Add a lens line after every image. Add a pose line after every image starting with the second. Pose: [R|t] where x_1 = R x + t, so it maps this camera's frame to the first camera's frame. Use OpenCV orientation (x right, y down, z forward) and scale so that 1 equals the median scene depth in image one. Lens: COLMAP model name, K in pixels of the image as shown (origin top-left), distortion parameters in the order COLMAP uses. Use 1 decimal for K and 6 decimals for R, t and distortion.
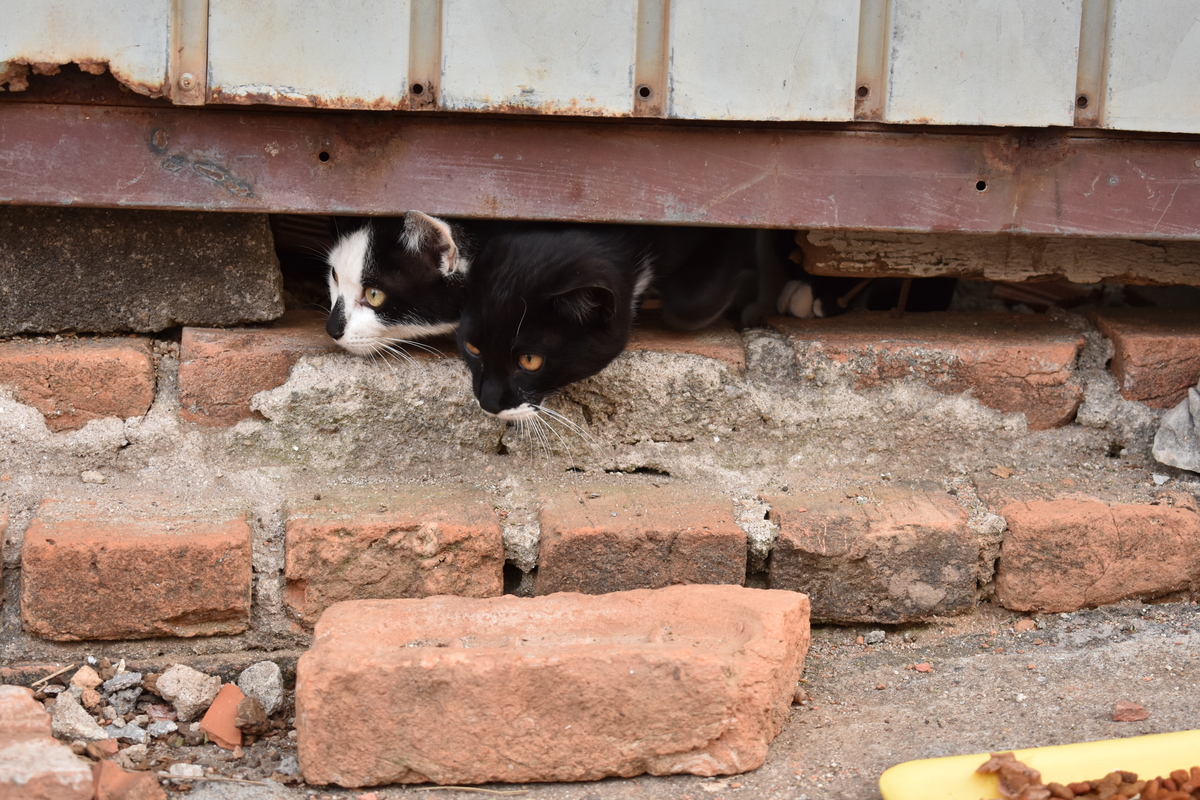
lens RADIAL K [[2722.3, 0, 605.6], [0, 2722.3, 400.7], [0, 0, 1]] dist [0.071398, 0.000000]
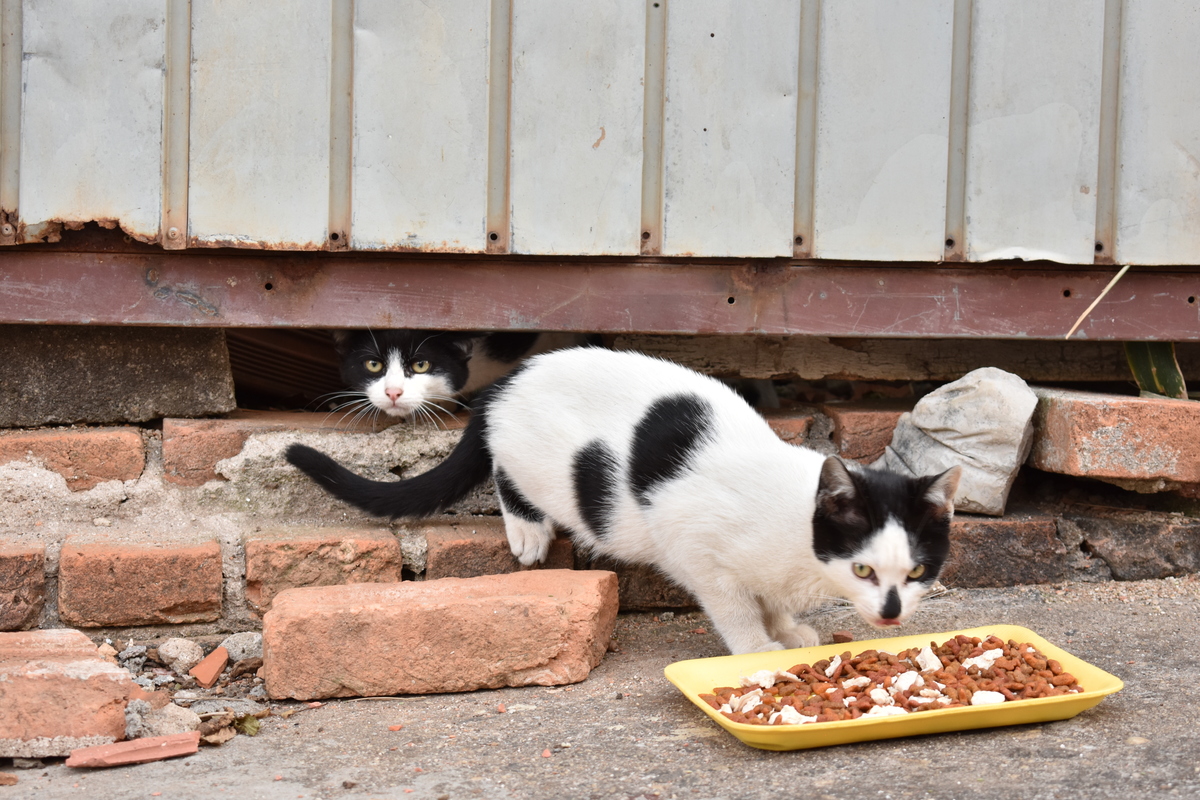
lens RADIAL K [[2722.3, 0, 603.9], [0, 2722.3, 399.3], [0, 0, 1]] dist [0.071398, 0.000000]
pose [[0.998038, -0.021789, 0.058694, -0.013720], [0.028633, 0.992552, -0.118406, 0.142069], [-0.055676, 0.119854, 0.991229, -0.409789]]
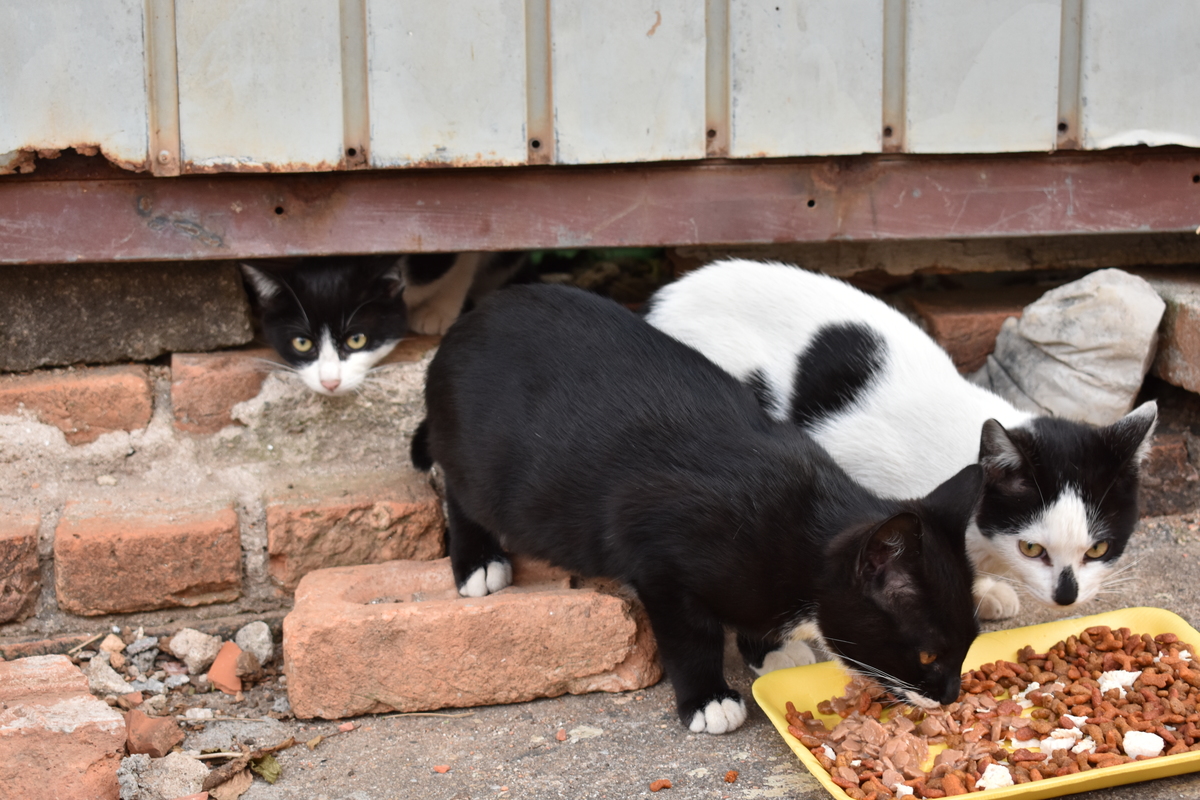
lens RADIAL K [[2357.5, 0, 602.1], [0, 2357.5, 399.7], [0, 0, 1]] dist [0.027647, 0.000000]
pose [[0.997814, -0.059078, 0.029625, 0.005824], [0.058666, 0.998171, 0.014590, -0.011215], [-0.030432, -0.012820, 0.999455, -0.071955]]
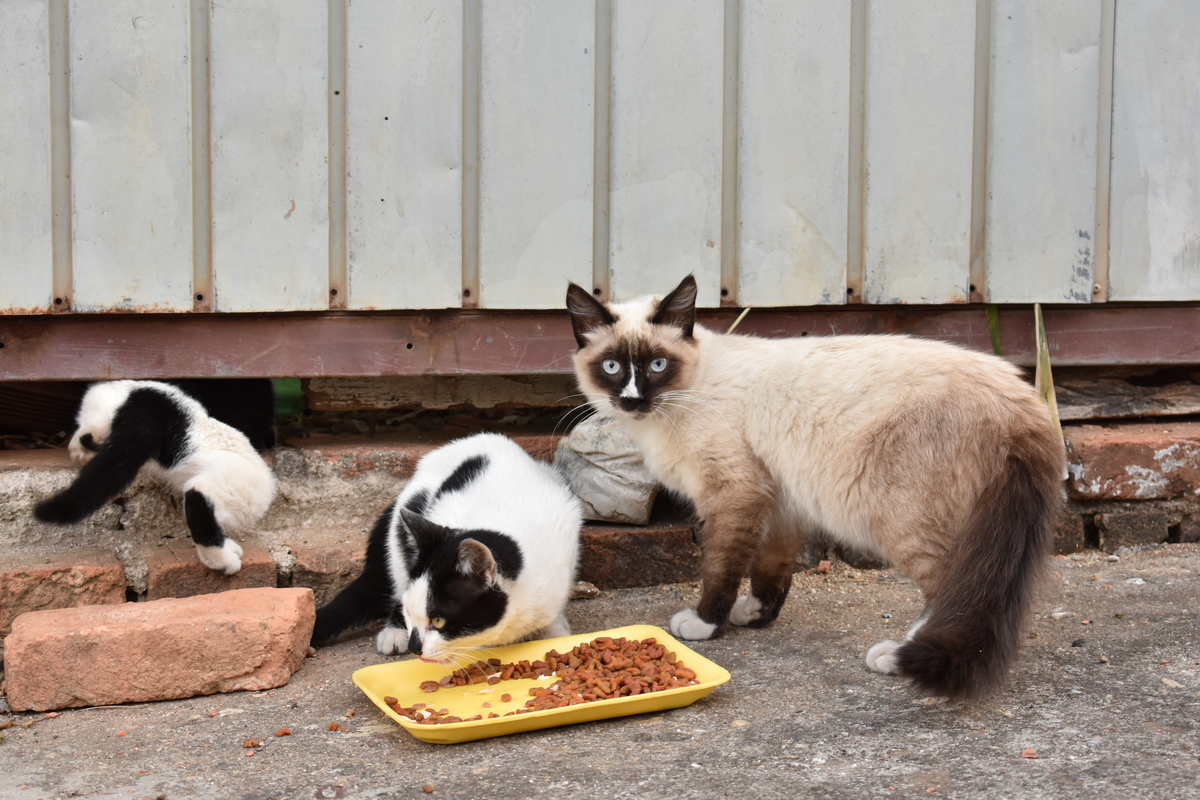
lens RADIAL K [[2722.3, 0, 605.4], [0, 2722.3, 398.8], [0, 0, 1]] dist [0.071398, 0.000000]
pose [[0.987199, -0.048572, 0.151916, 0.003125], [0.063019, 0.993783, -0.091778, 0.113387], [-0.146514, 0.100177, 0.984123, -0.645269]]
